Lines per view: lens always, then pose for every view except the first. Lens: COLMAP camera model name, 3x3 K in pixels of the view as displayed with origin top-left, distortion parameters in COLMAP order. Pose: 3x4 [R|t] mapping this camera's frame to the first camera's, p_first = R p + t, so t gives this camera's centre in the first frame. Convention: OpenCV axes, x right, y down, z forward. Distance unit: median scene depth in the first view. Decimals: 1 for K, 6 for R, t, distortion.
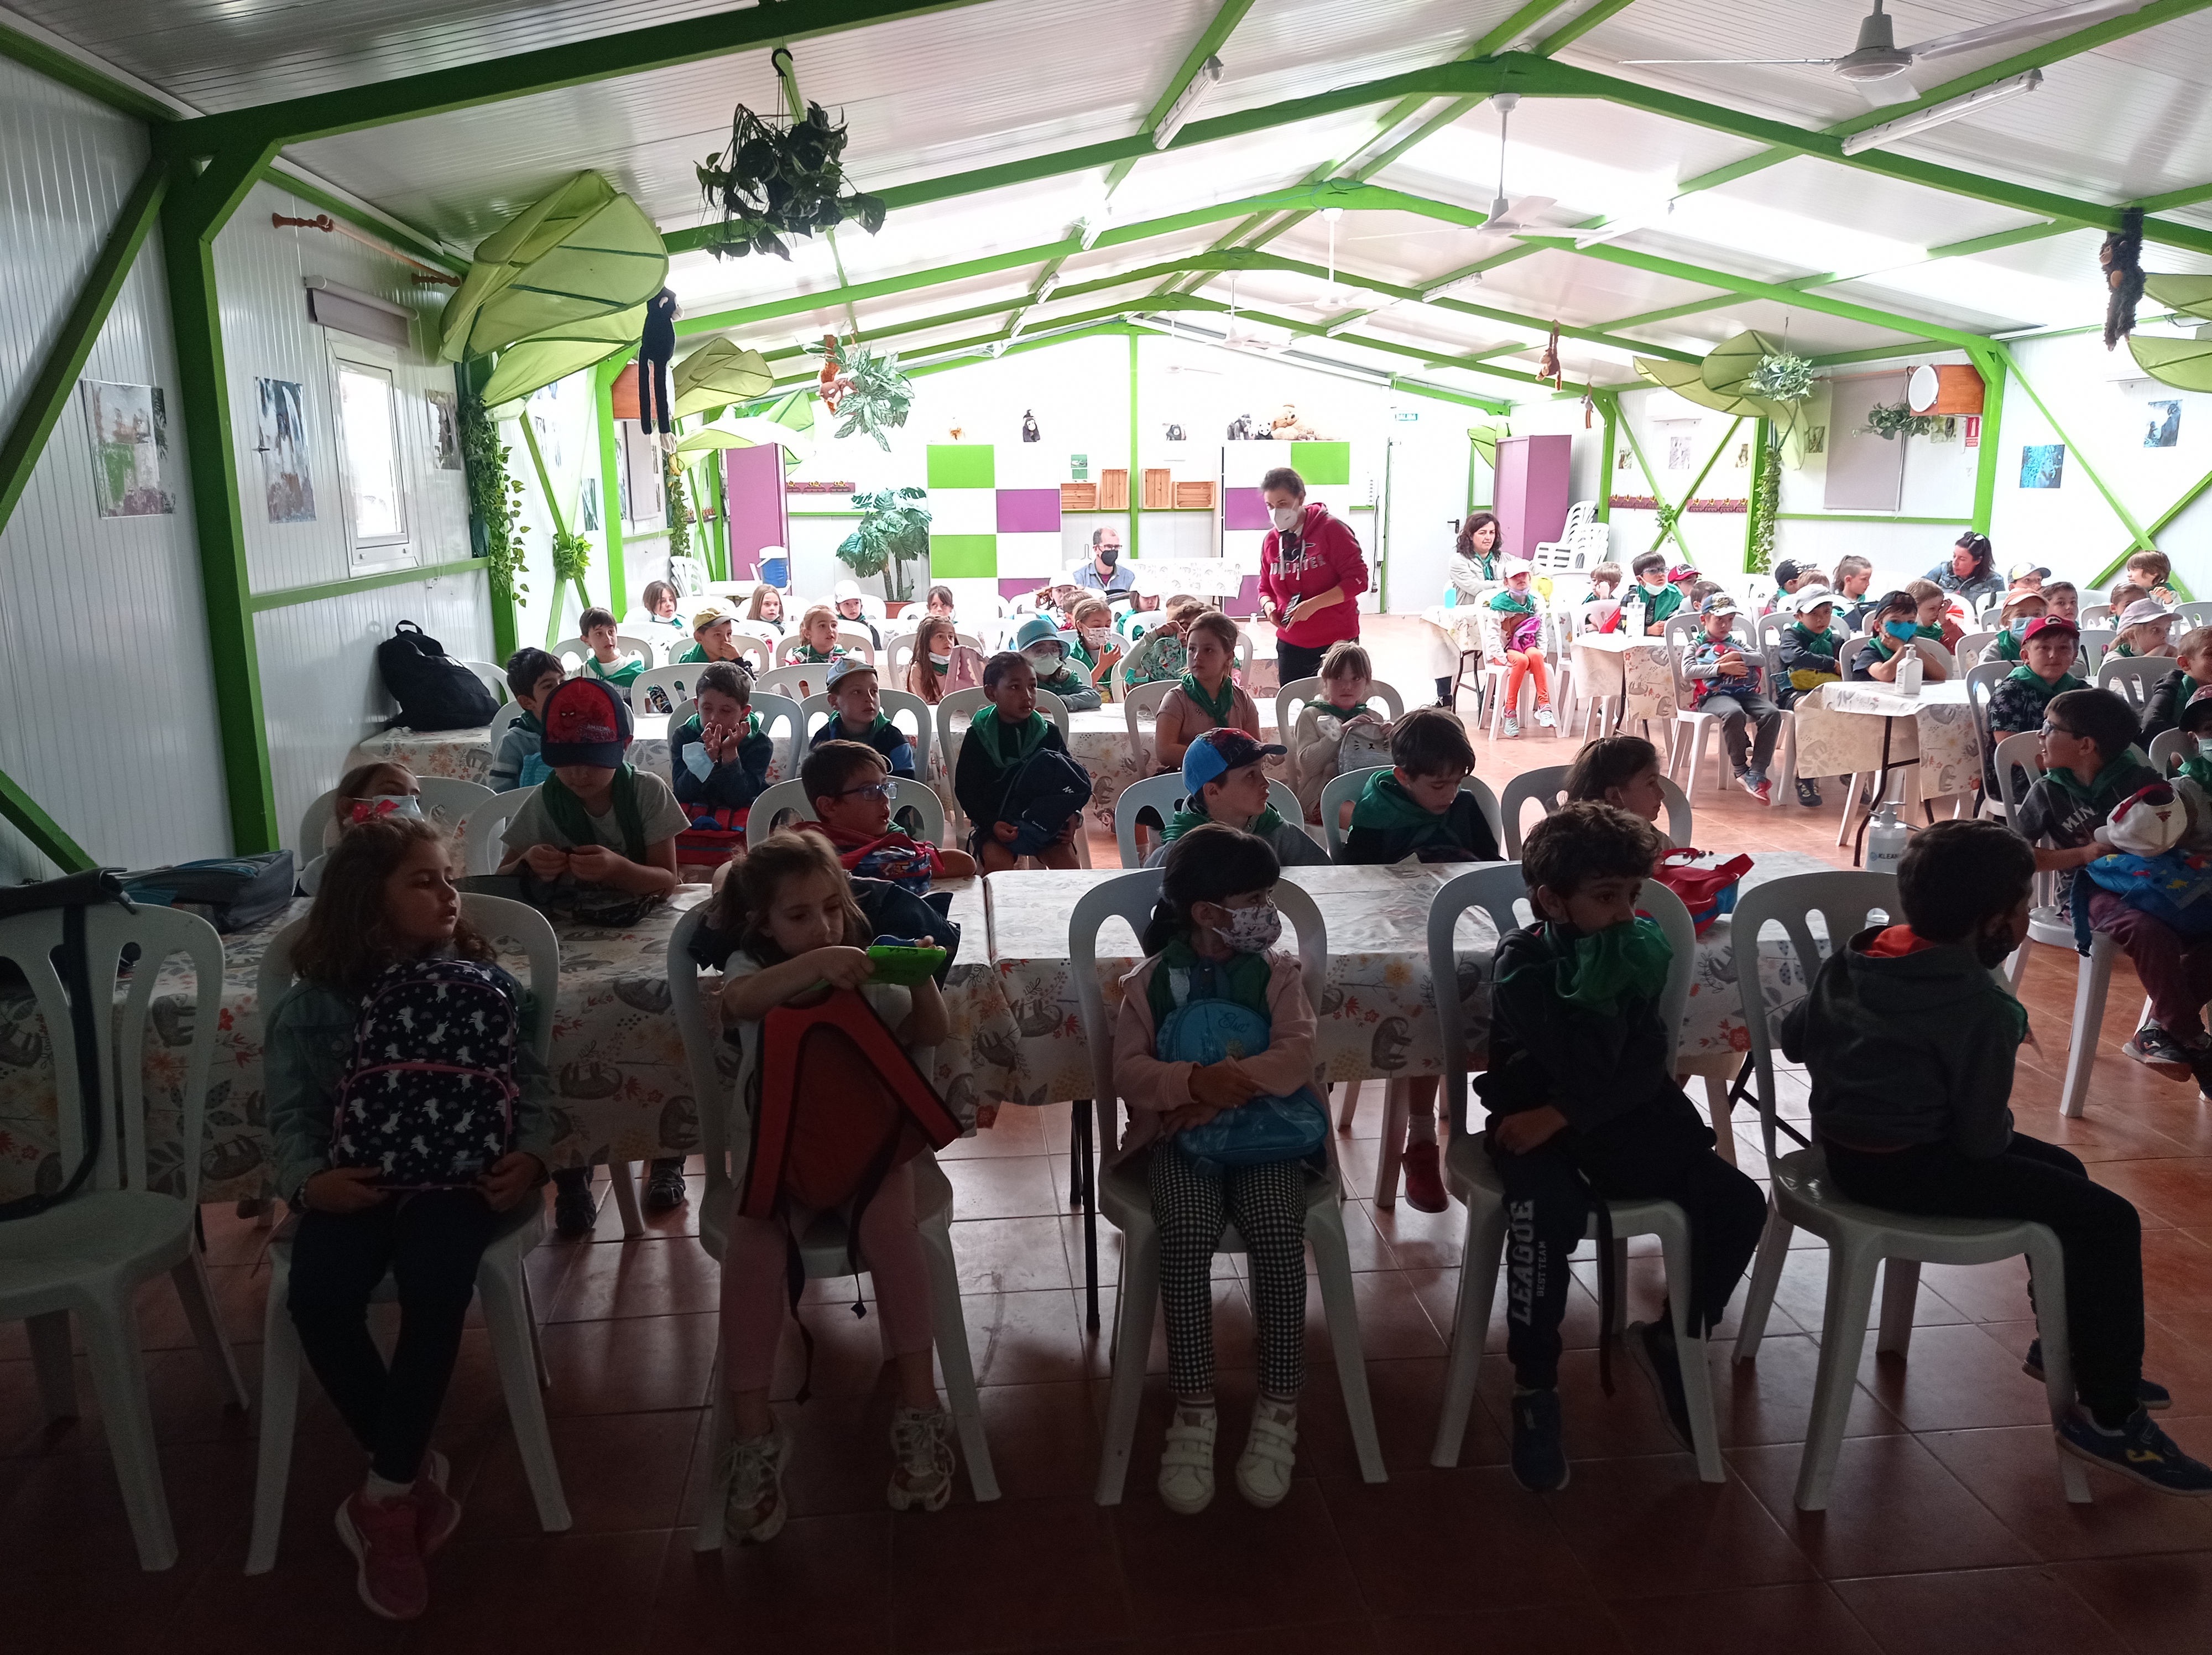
lens RADIAL K [[1677.7, 0, 1106.0], [0, 1677.7, 827.5], [0, 0, 1]] dist [0.046497, -0.078864]
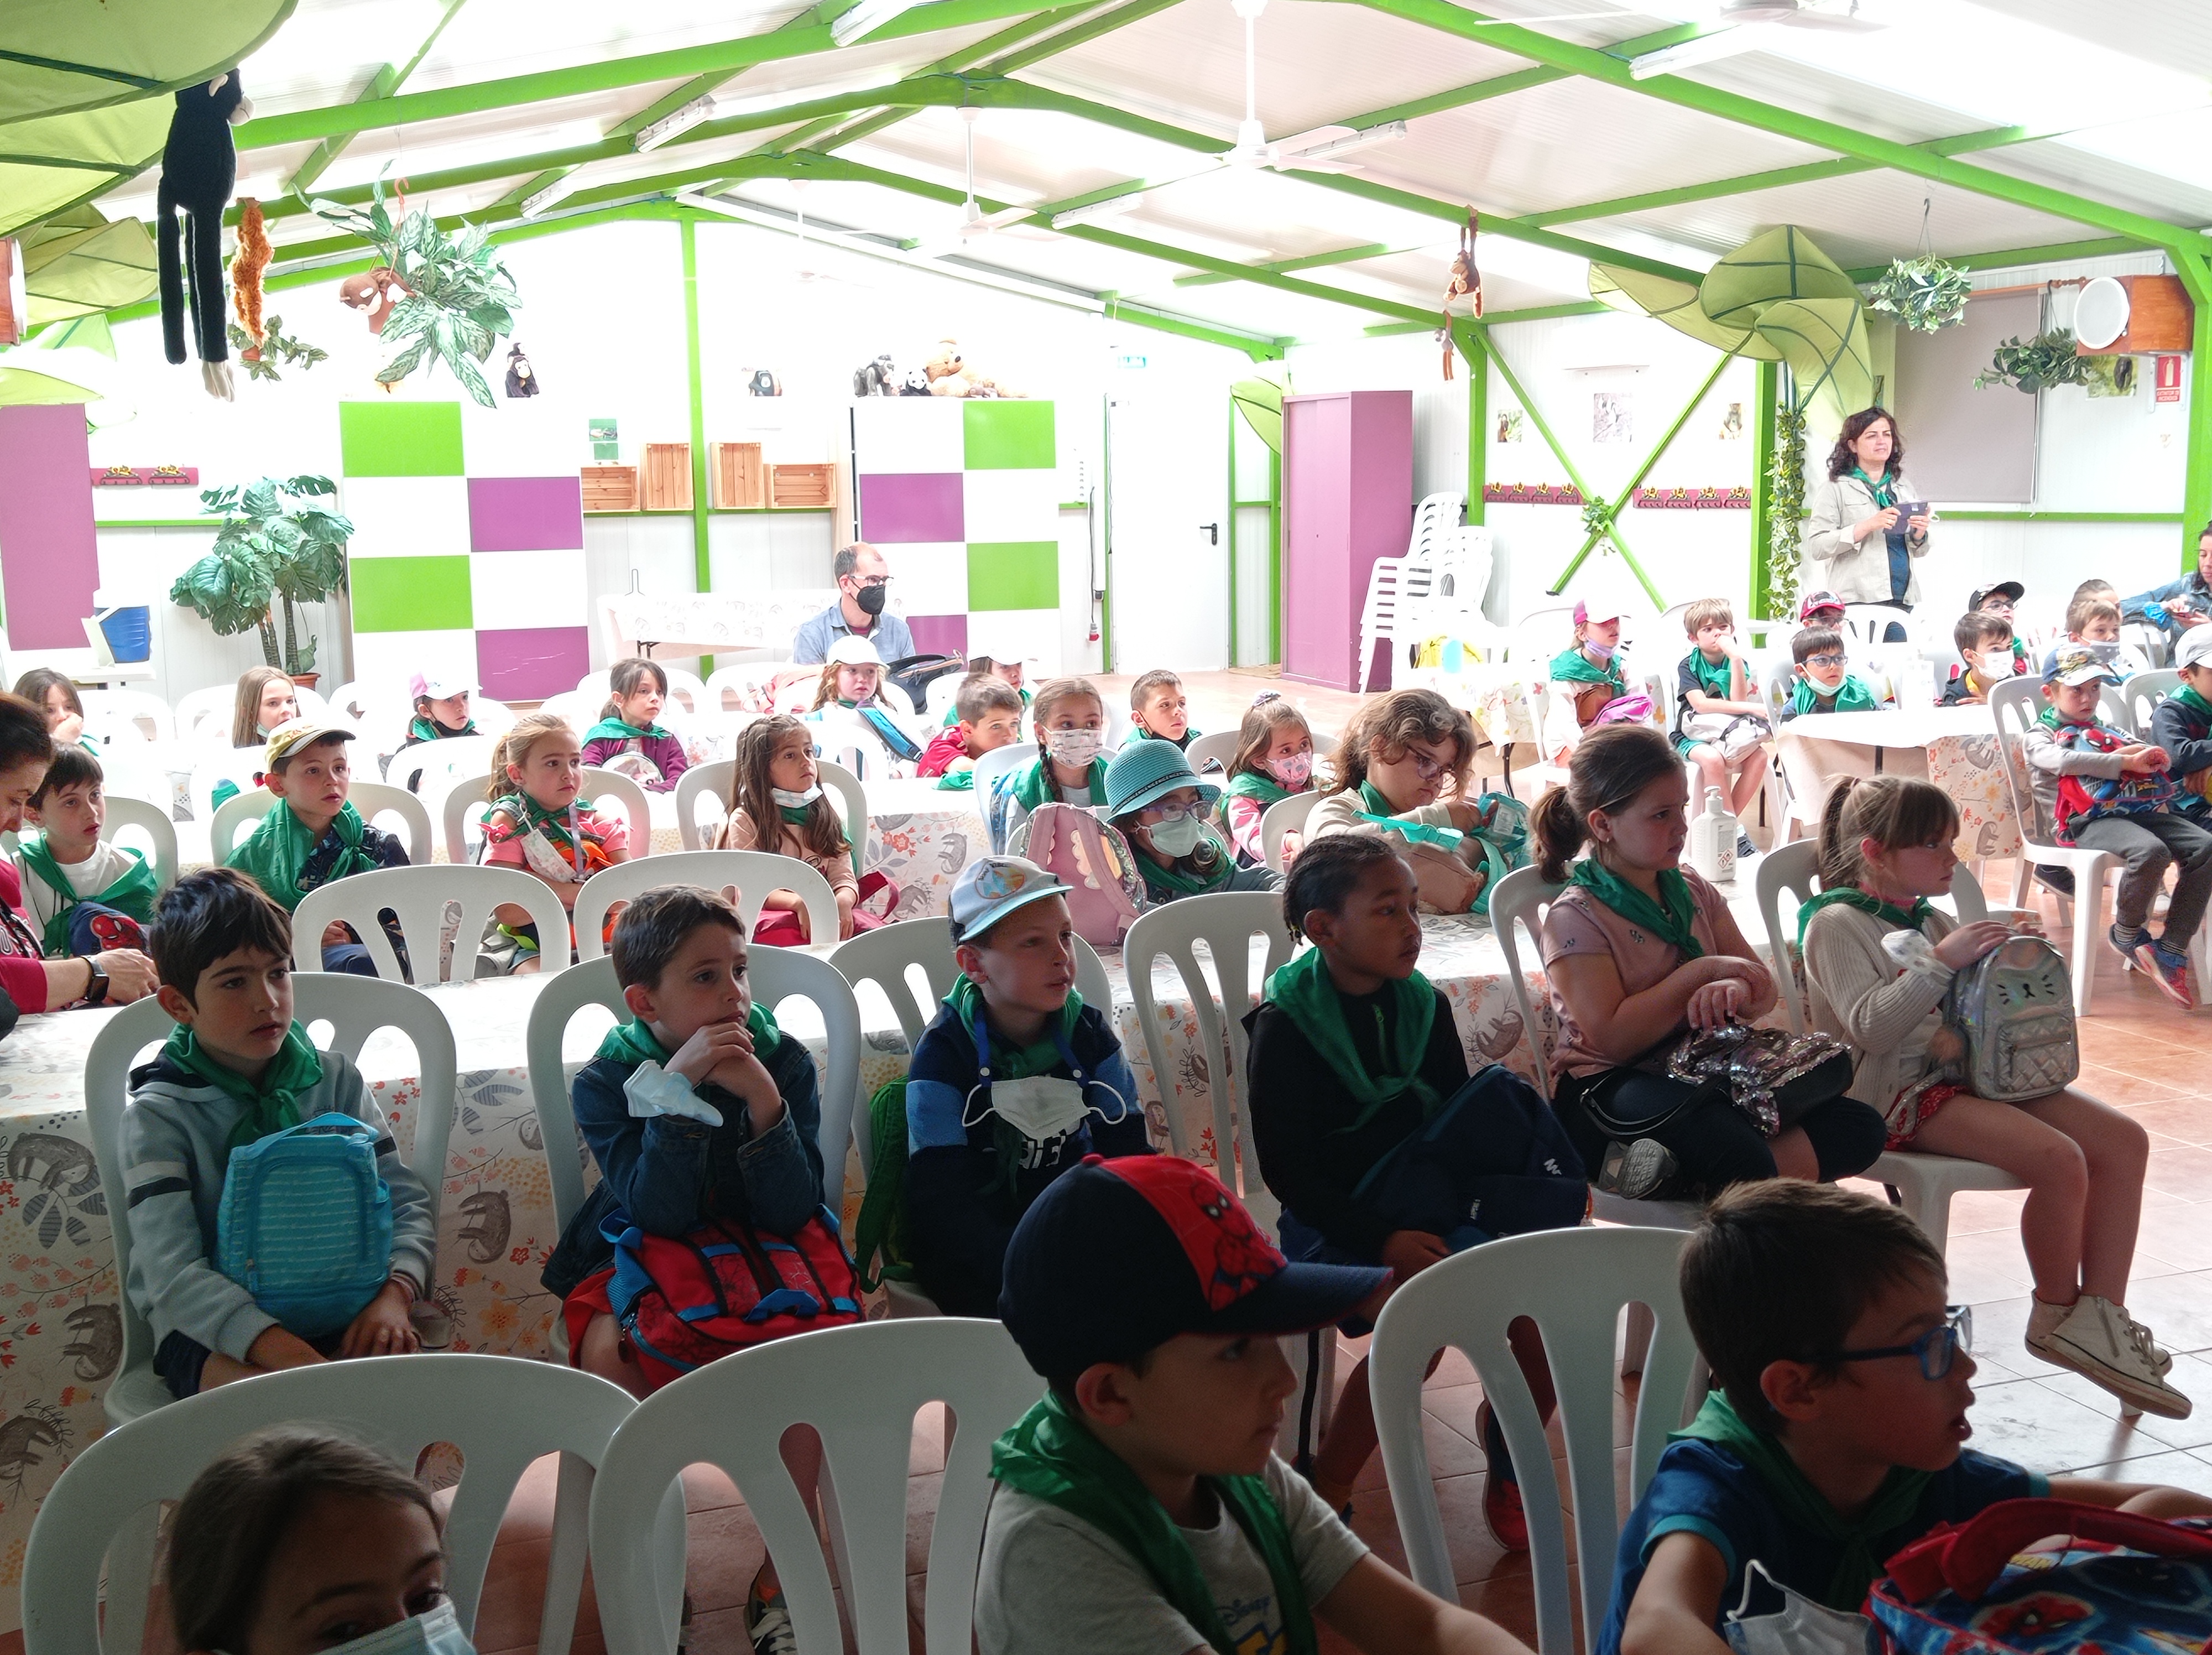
lens RADIAL K [[2507.7, 0, 1083.9], [0, 2507.7, 843.3], [0, 0, 1]] dist [0.055709, 0.042529]
pose [[0.962845, -0.044684, 0.266334, -0.204984], [0.058951, 0.997209, -0.045815, -0.049770], [-0.263543, 0.059813, 0.962791, 0.245203]]
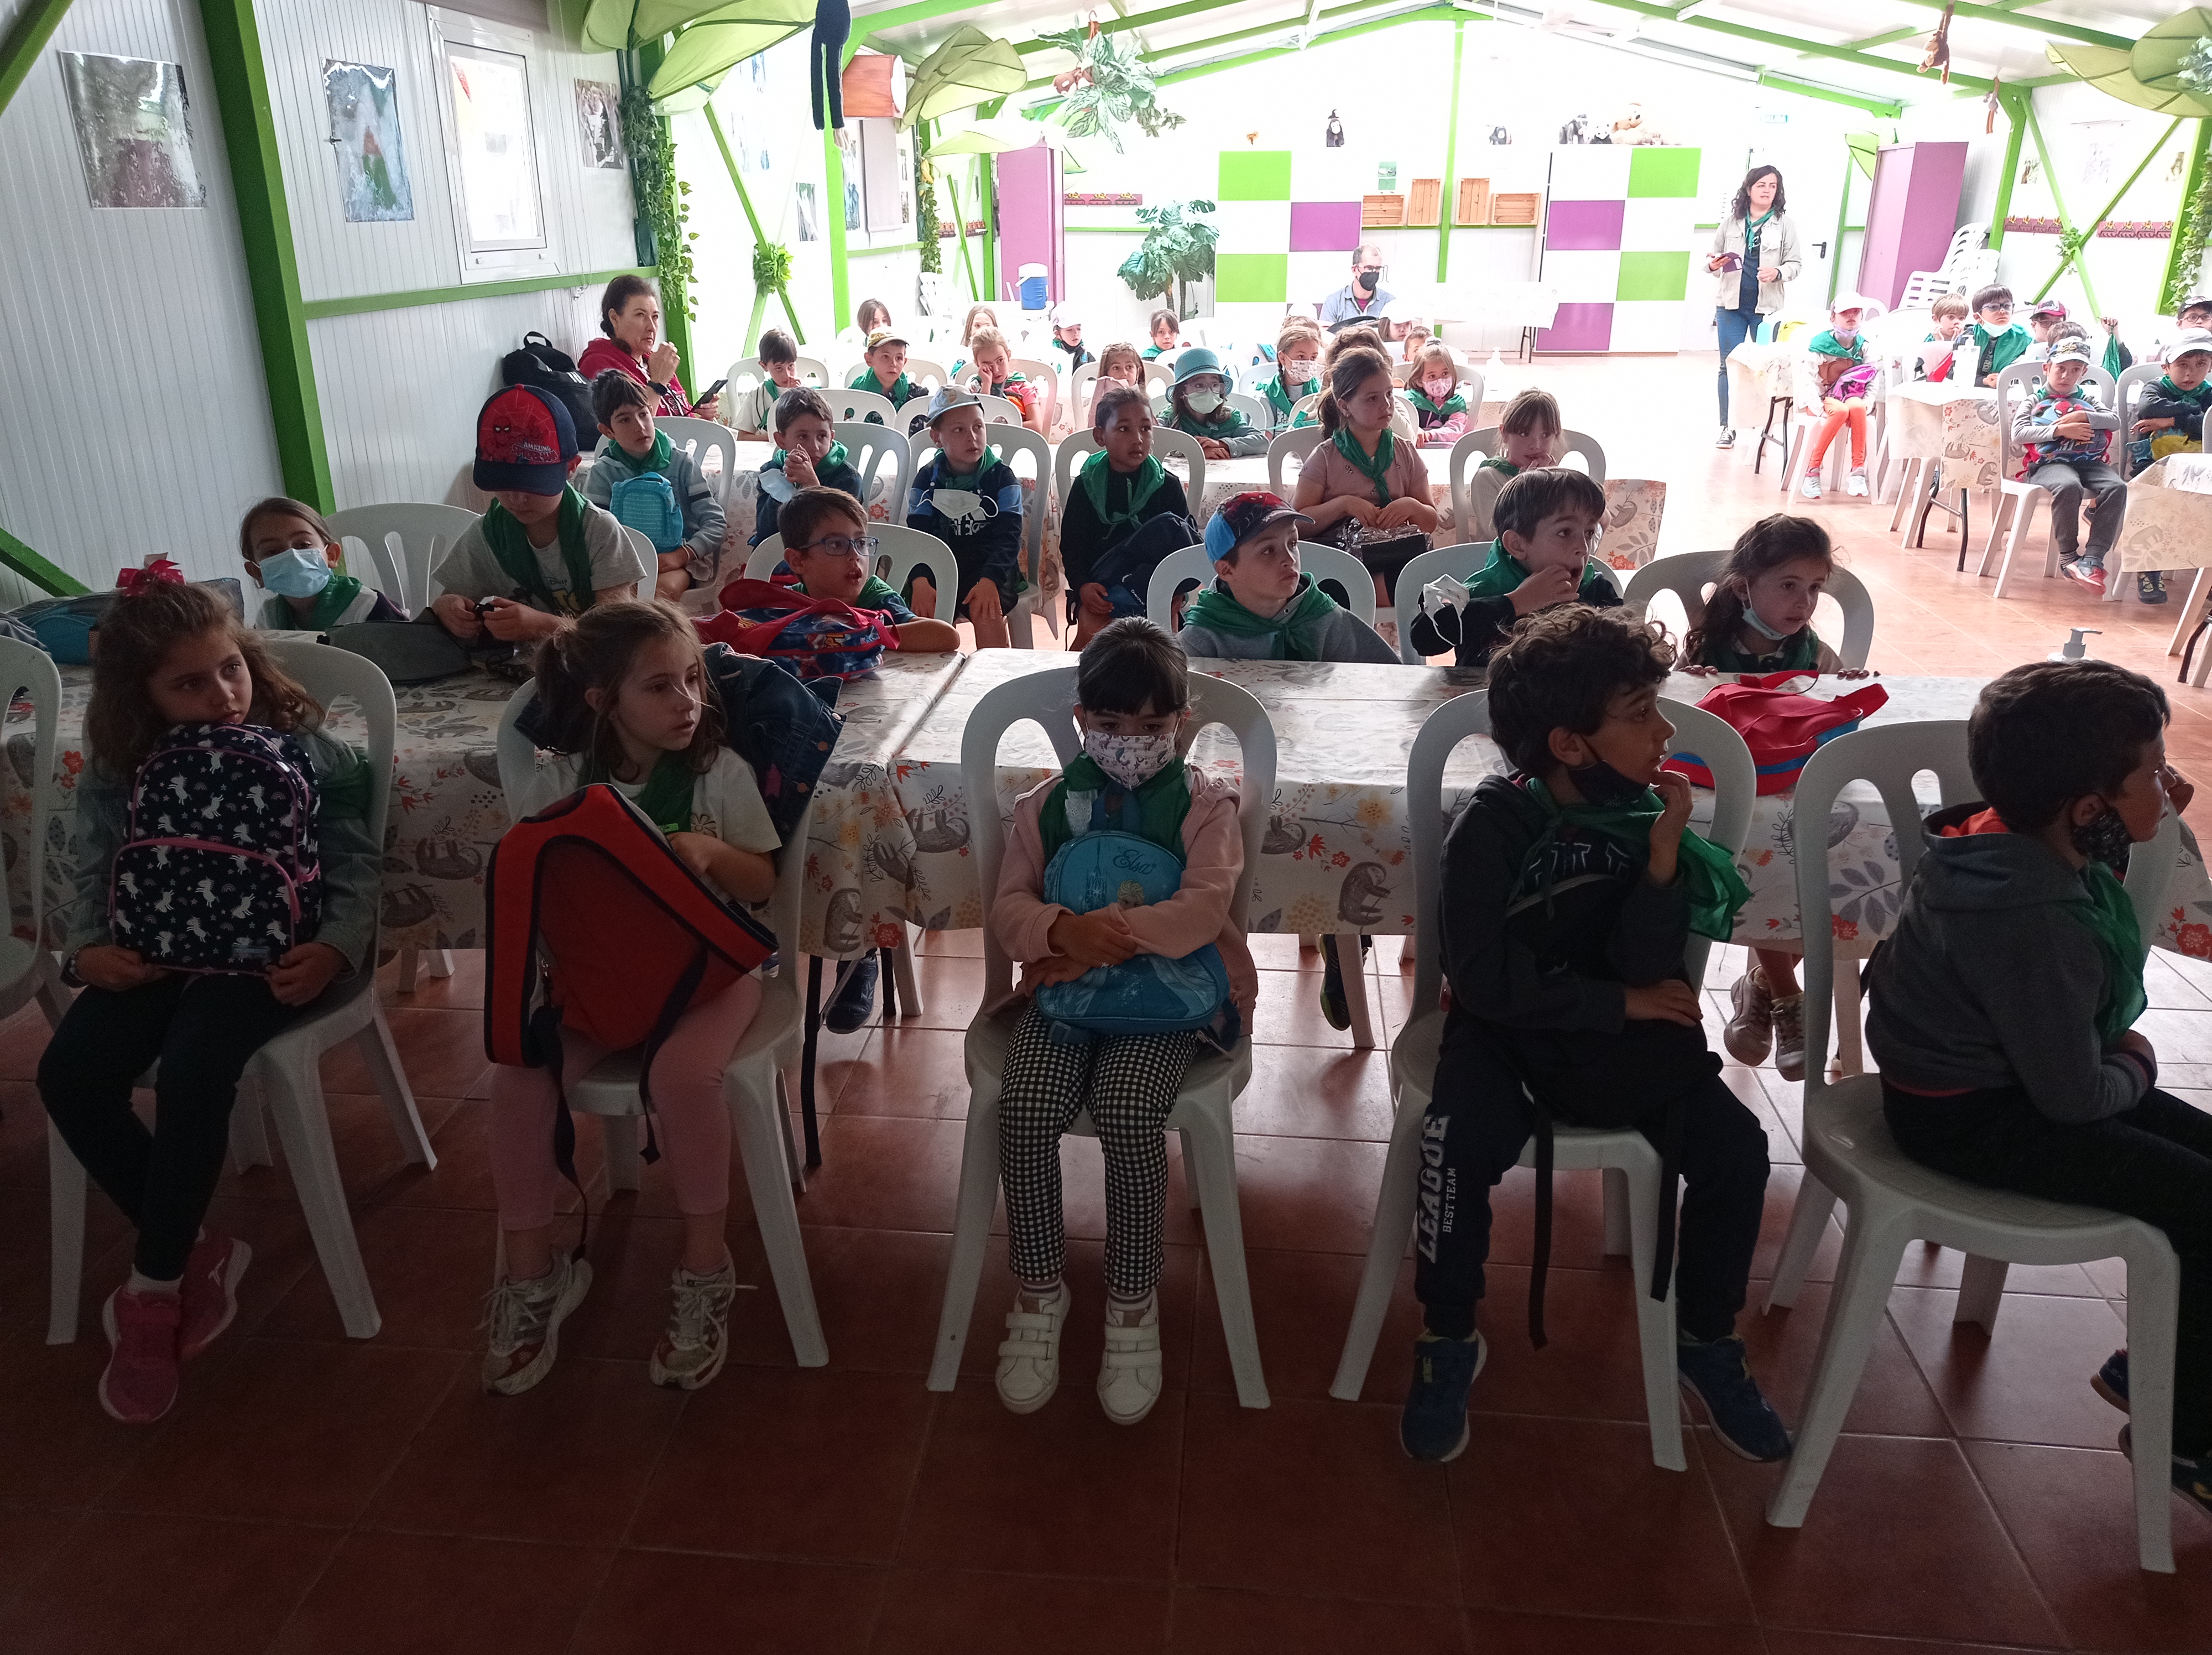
lens RADIAL K [[1677.0, 0, 1099.5], [0, 1677.0, 860.8], [0, 0, 1]] dist [0.044912, -0.082466]
pose [[0.978146, 0.081530, -0.191267, 0.077856], [-0.047618, 0.983304, 0.175627, -0.009834], [0.202393, -0.162681, 0.965698, 0.072613]]
